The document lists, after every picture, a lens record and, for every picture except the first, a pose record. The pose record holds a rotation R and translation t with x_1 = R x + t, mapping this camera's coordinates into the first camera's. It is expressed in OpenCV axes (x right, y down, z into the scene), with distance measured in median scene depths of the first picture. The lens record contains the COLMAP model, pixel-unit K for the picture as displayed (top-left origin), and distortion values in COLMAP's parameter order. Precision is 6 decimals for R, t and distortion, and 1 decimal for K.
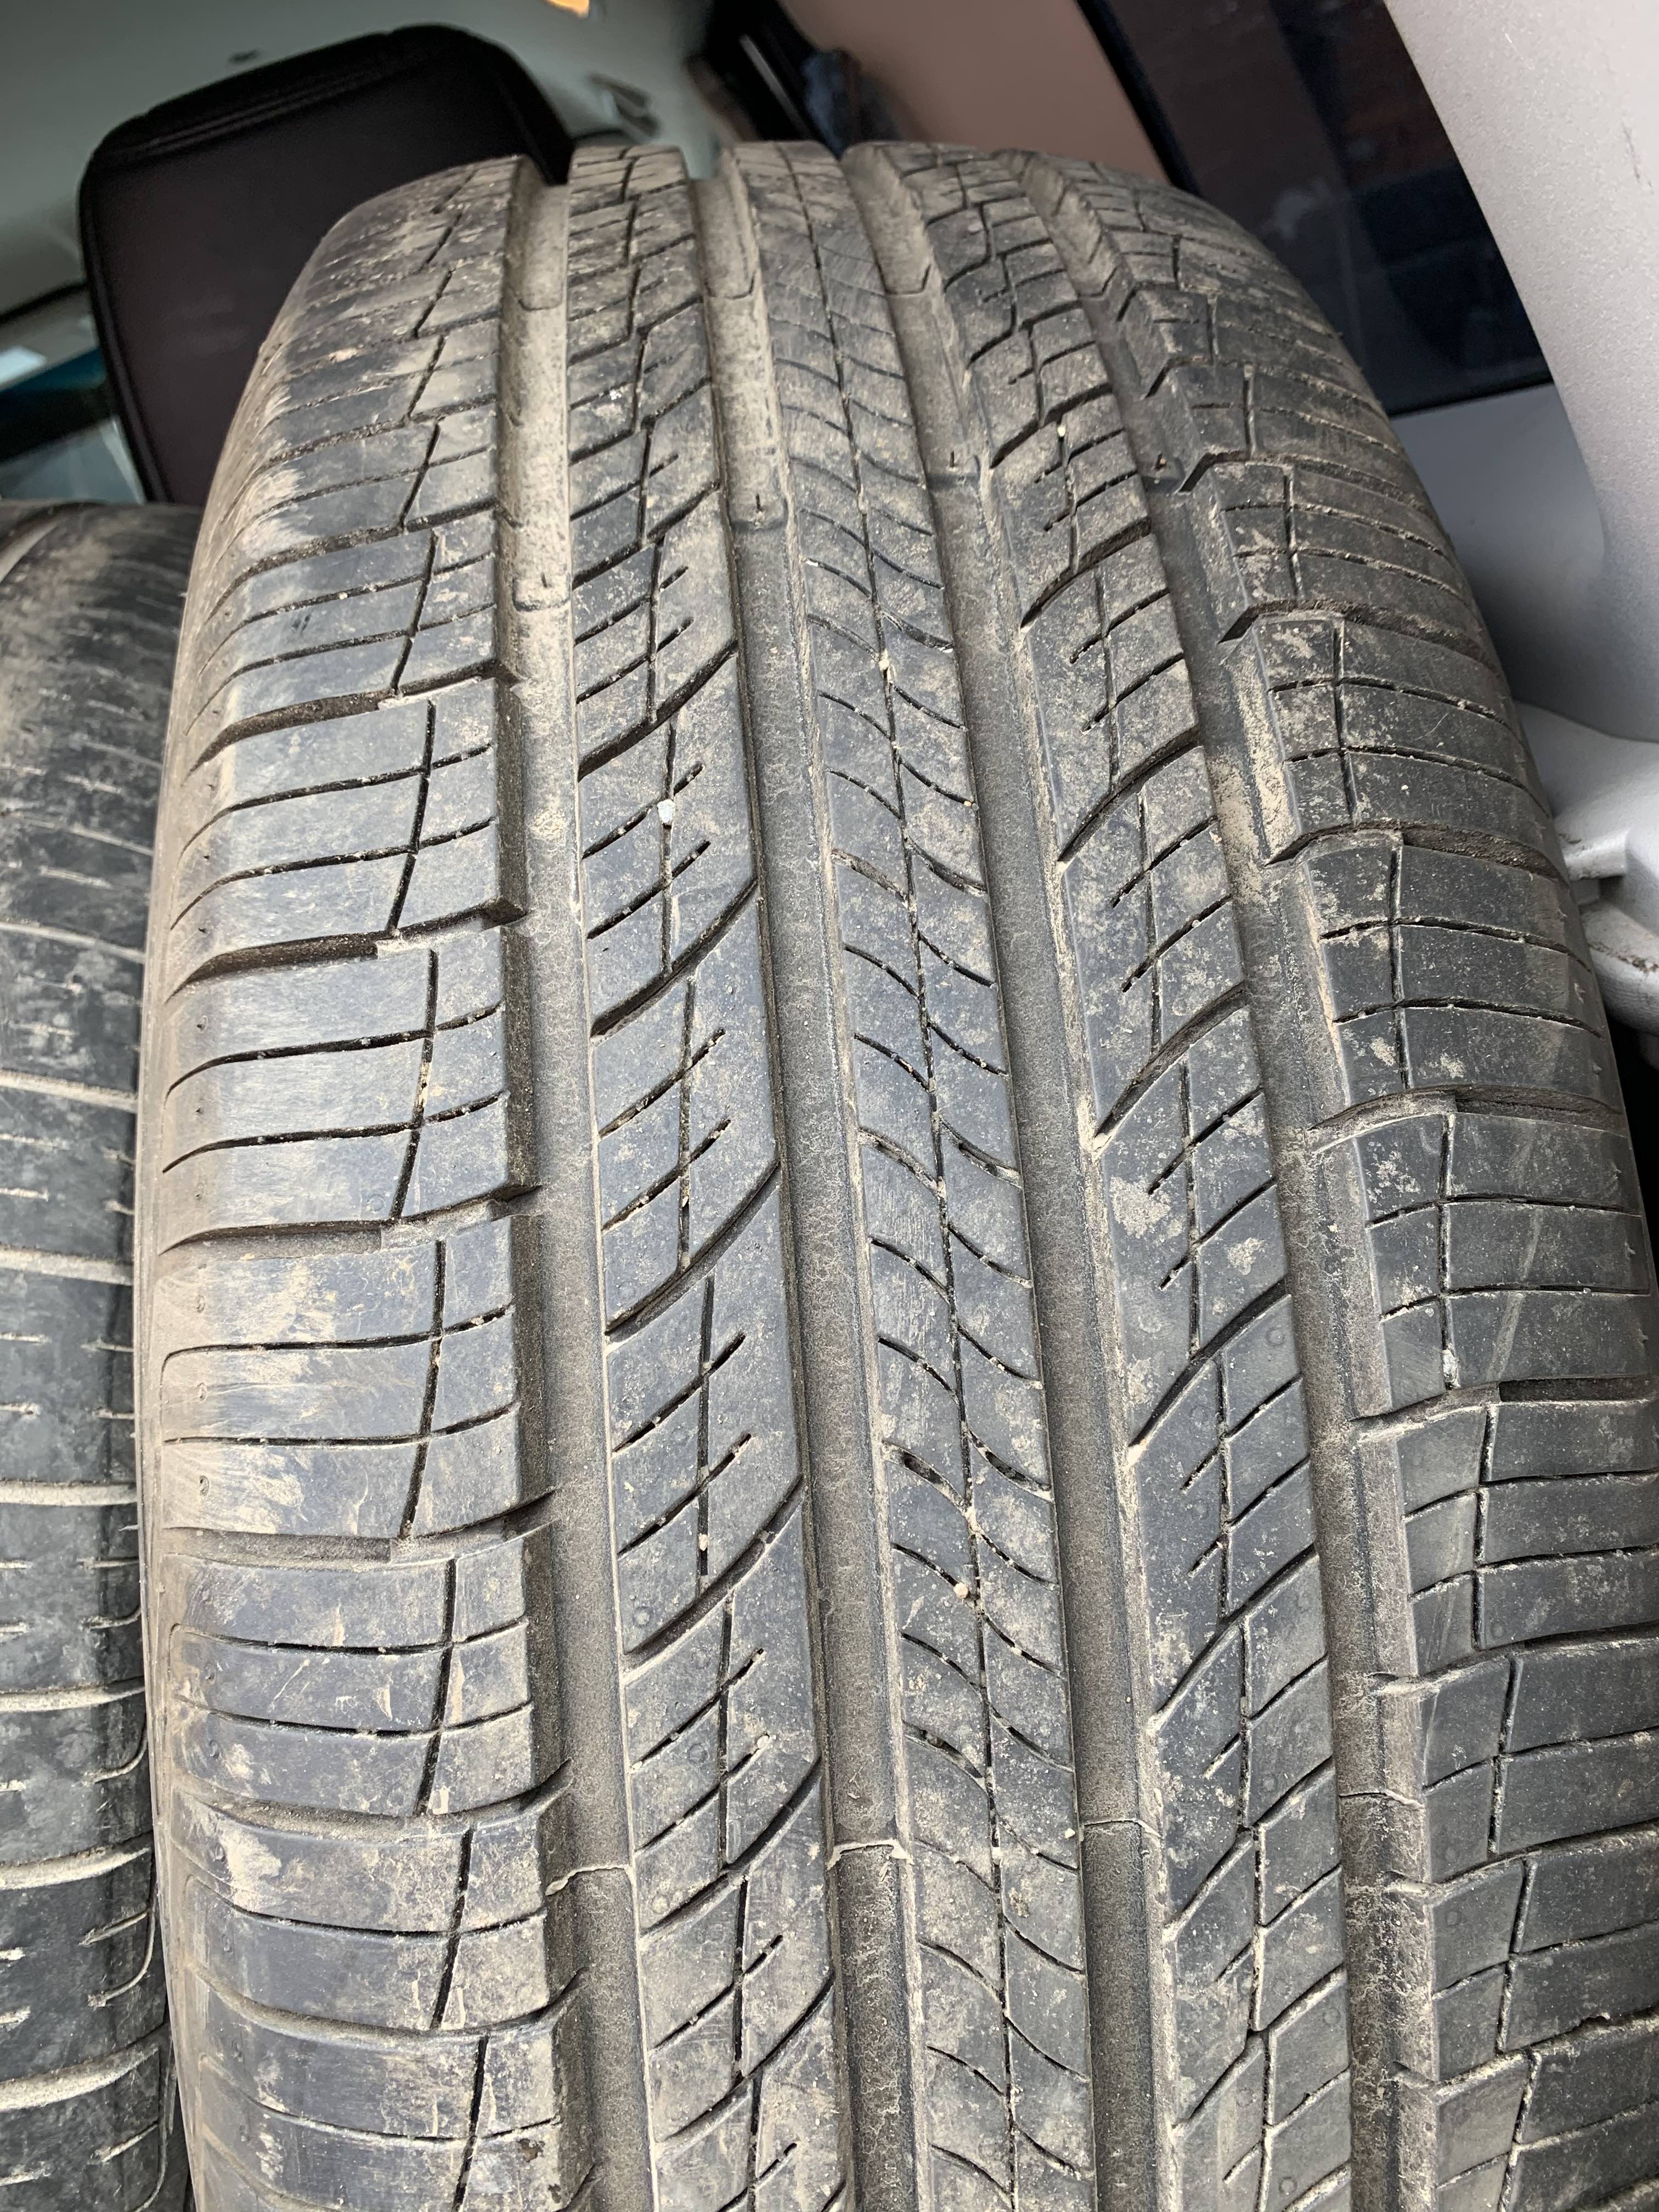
lens RADIAL K [[1670.6, 0, 829.5], [0, 1670.6, 1106.0], [0, 0, 1]] dist [0.005703, 0.001056]
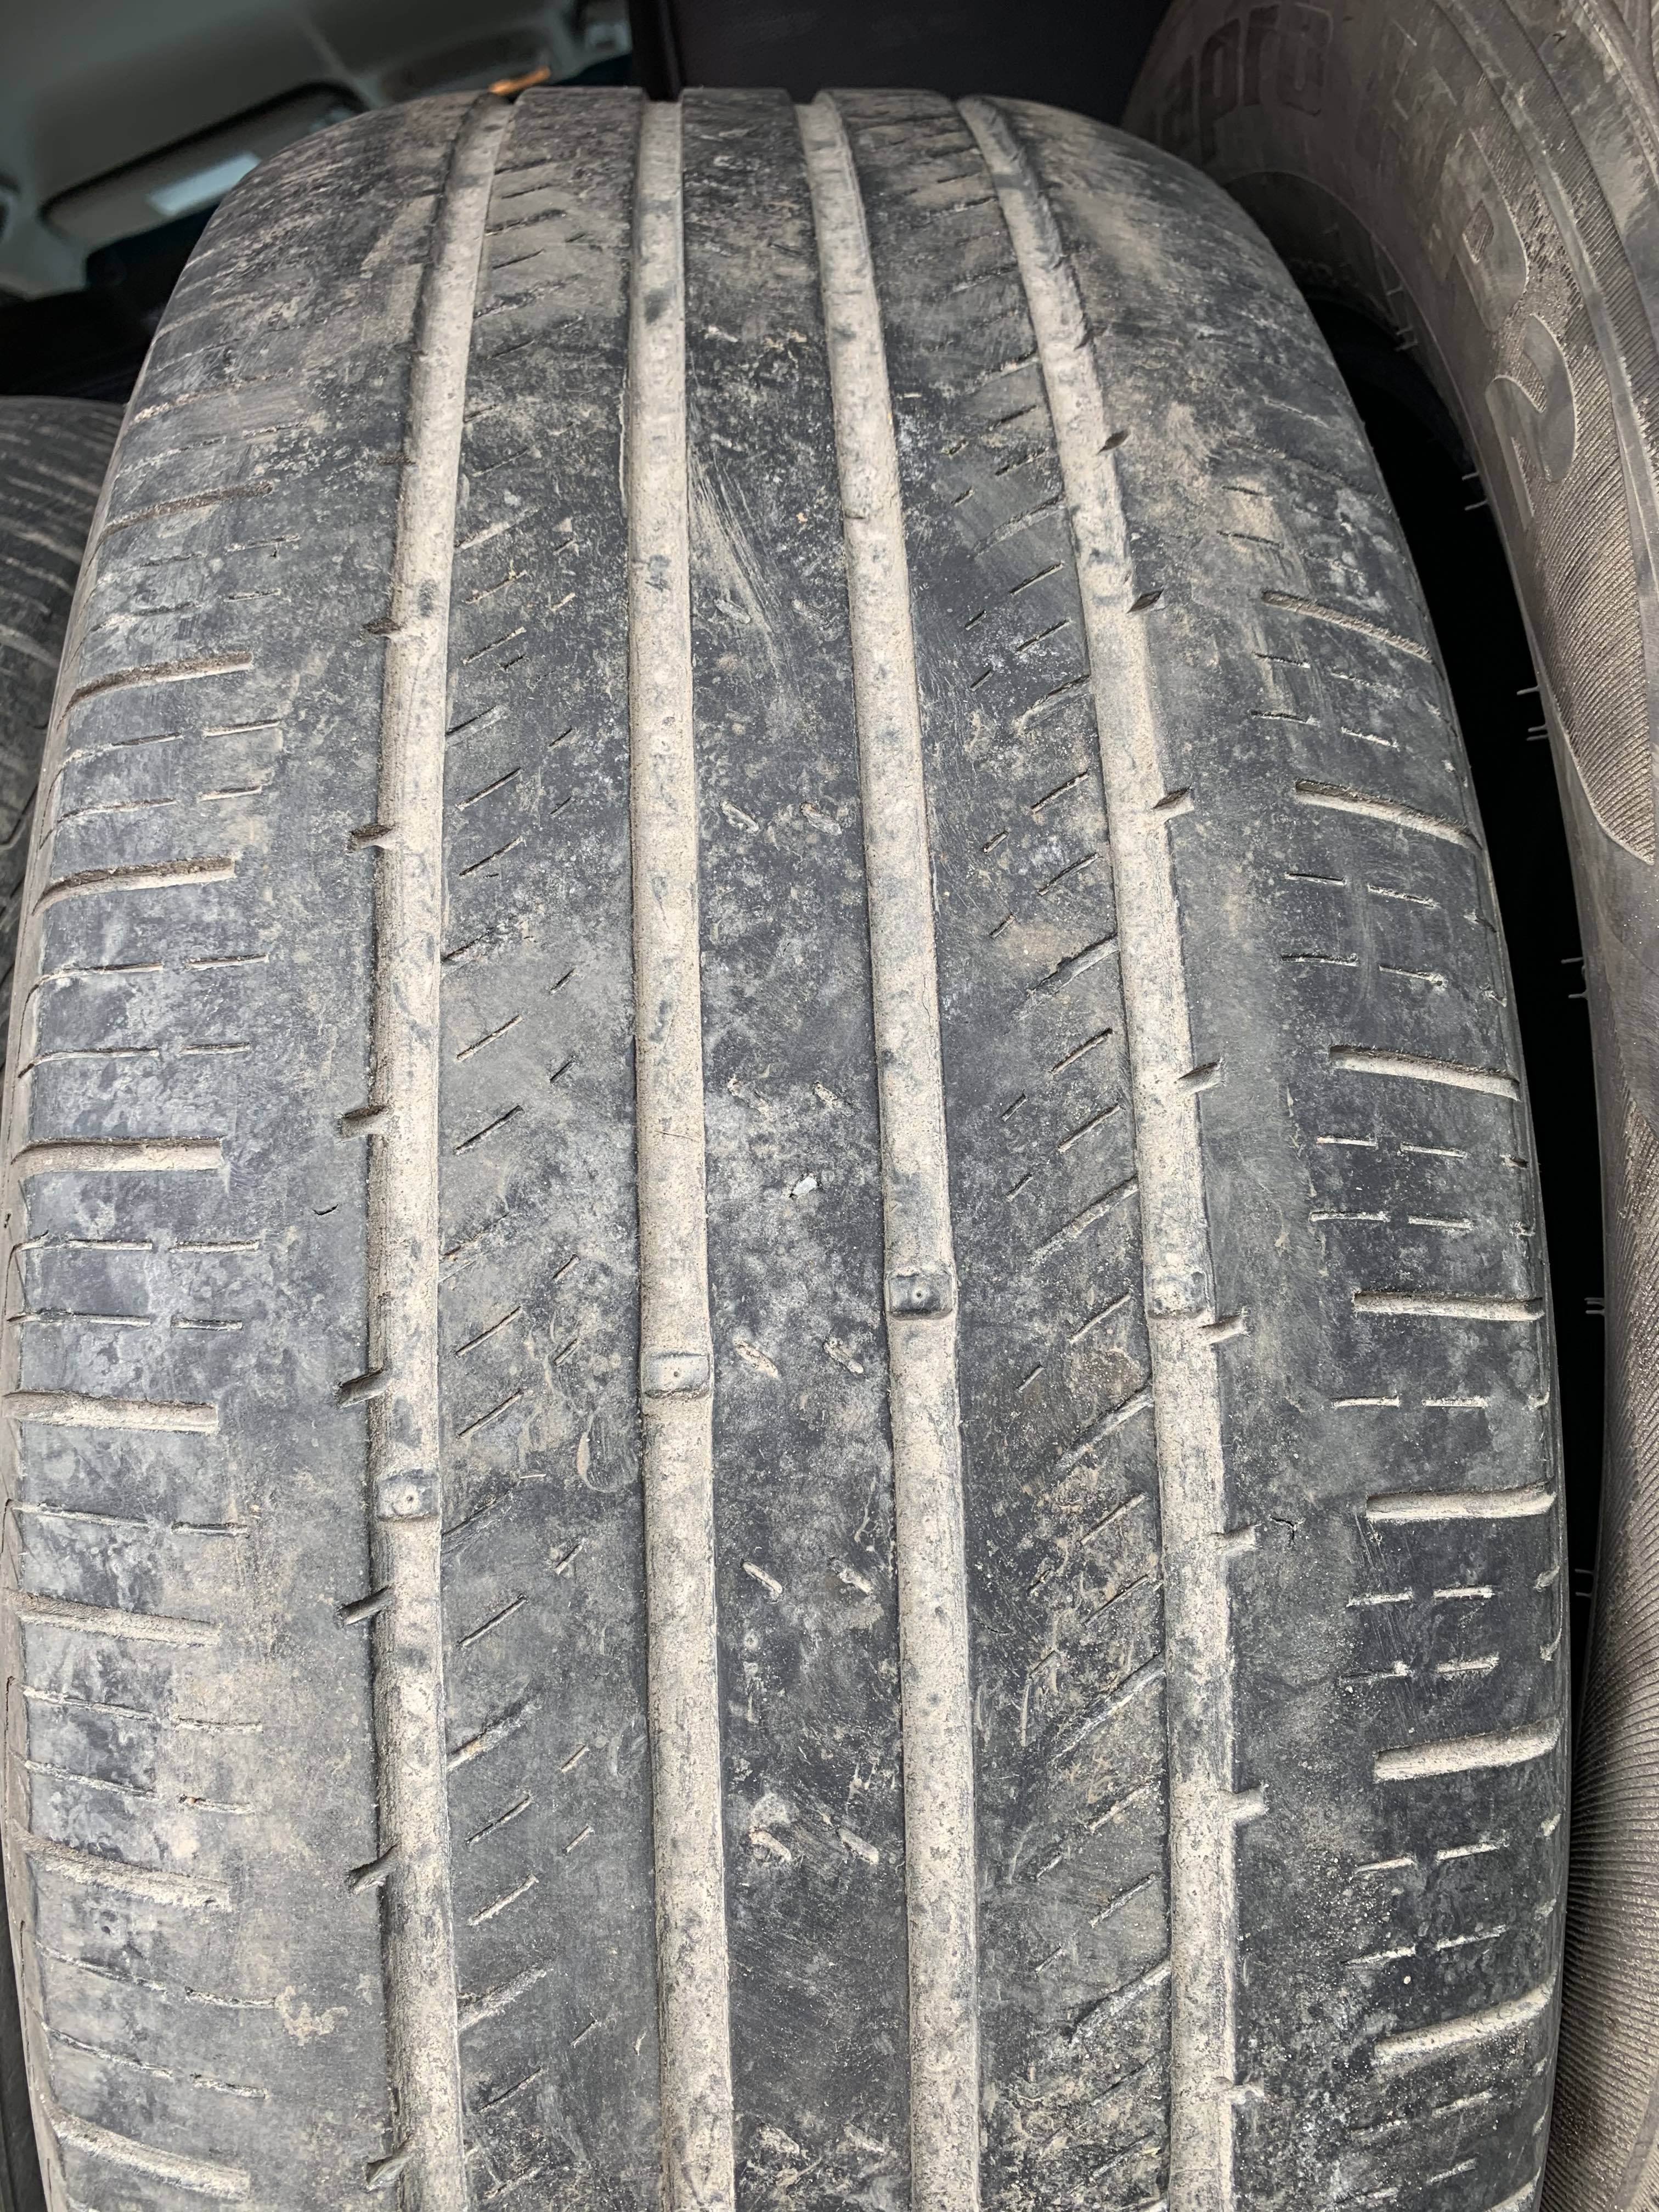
lens RADIAL K [[1670.6, 0, 829.5], [0, 1670.6, 1106.0], [0, 0, 1]] dist [0.005703, 0.001056]
pose [[0.999041, 0.031447, -0.030457, -0.781786], [-0.029707, 0.997989, 0.055996, 0.212721], [0.032157, -0.055037, 0.997966, 0.141273]]
